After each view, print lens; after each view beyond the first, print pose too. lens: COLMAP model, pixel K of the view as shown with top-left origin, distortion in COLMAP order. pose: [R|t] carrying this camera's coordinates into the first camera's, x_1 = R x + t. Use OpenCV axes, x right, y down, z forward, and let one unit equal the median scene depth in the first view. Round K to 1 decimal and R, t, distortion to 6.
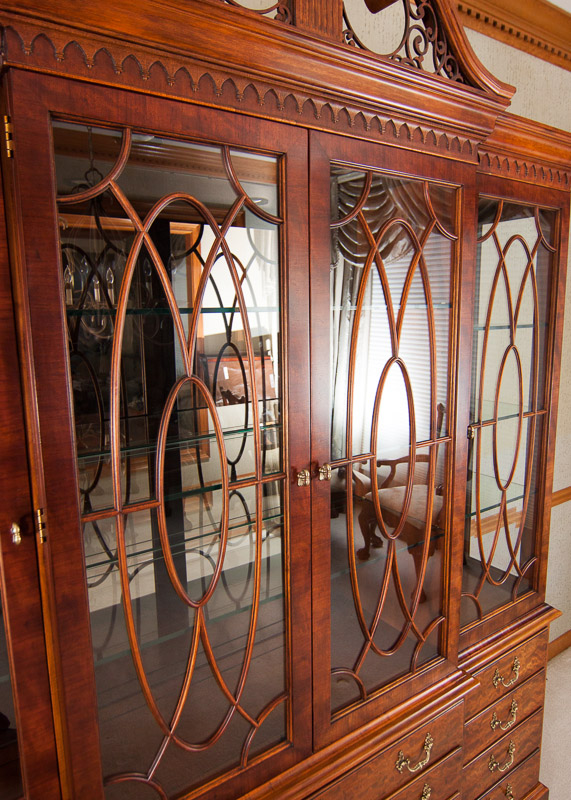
lens RADIAL K [[537.0, 0, 296.6], [0, 537.0, 394.7], [0, 0, 1]] dist [-0.014055, -0.008599]
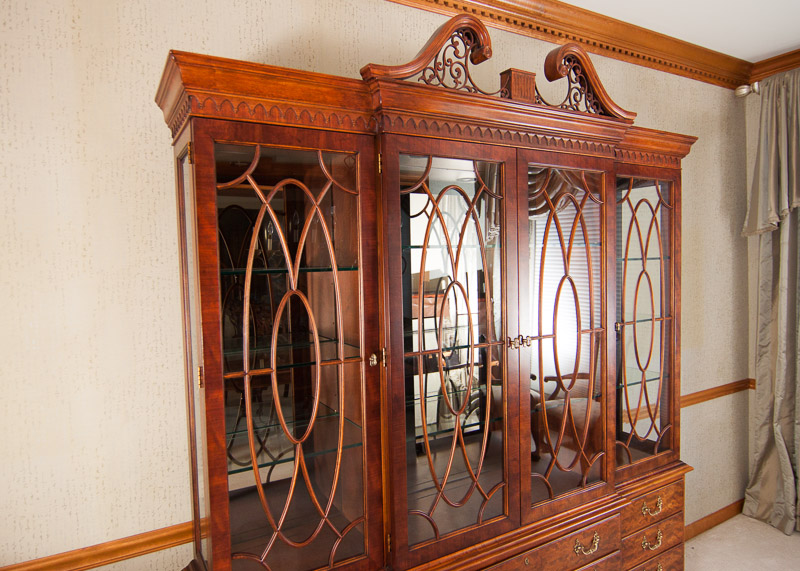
lens RADIAL K [[537.0, 0, 405.8], [0, 537.0, 288.5], [0, 0, 1]] dist [-0.014055, -0.008599]
pose [[0.996902, -0.005979, -0.078428, -0.142789], [-0.002376, 0.994363, -0.106007, 0.116162], [0.078619, 0.105865, 0.991268, -0.525764]]
